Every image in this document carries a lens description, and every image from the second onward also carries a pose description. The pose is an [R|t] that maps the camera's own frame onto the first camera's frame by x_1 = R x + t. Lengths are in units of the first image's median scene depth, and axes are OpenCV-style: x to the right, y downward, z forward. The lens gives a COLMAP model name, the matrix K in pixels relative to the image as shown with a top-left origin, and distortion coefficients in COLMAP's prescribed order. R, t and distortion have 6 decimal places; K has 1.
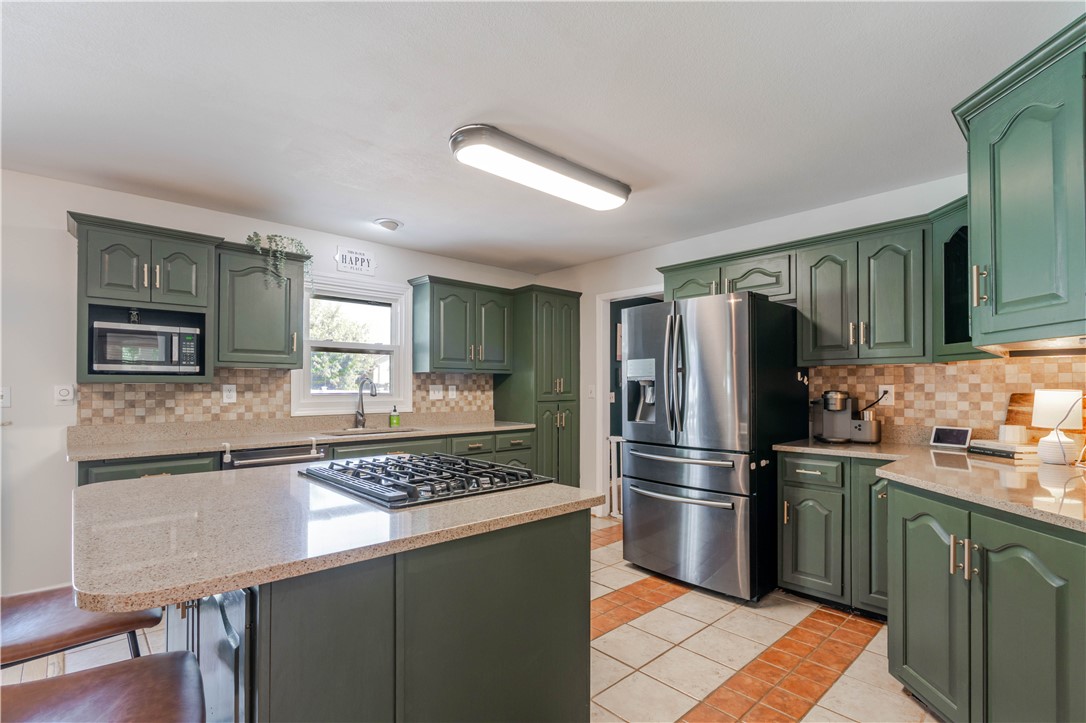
lens RADIAL K [[510.3, 0, 548.6], [0, 510.3, 380.0], [0, 0, 1]] dist [-0.003129, 0.000214]
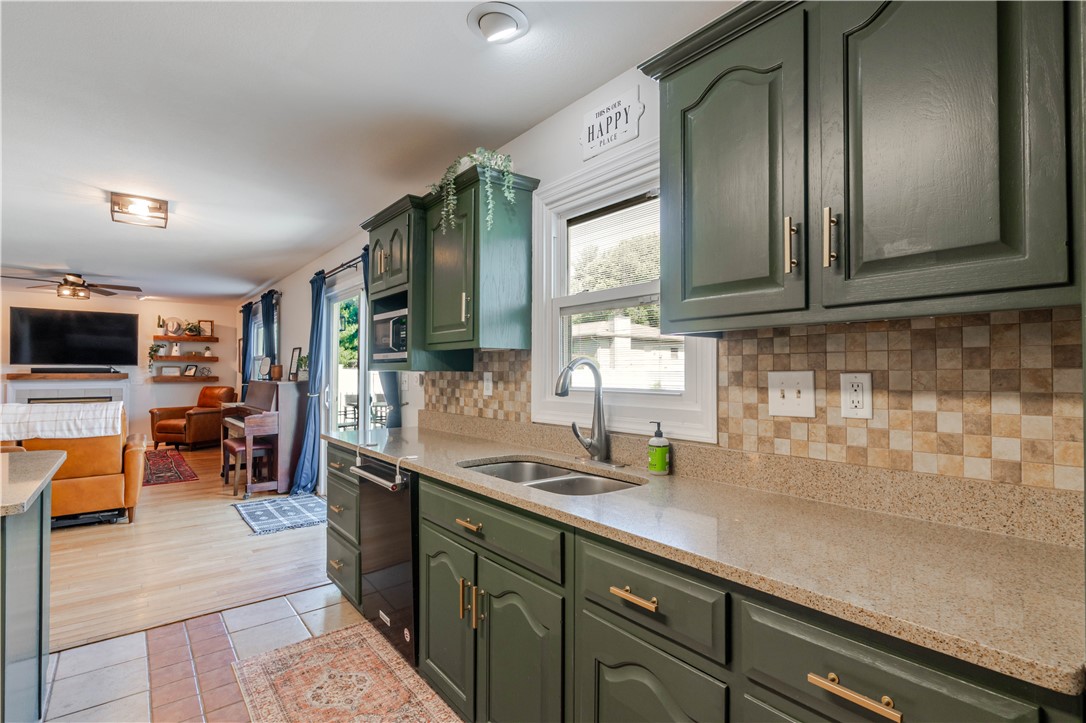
lens RADIAL K [[510.3, 0, 544.4], [0, 510.3, 366.3], [0, 0, 1]] dist [-0.003129, 0.000214]
pose [[-0.065335, -0.015092, -0.997749, 0.112600], [0.009072, 0.999835, -0.015718, 0.010228], [0.997822, -0.010079, -0.065188, 0.883052]]
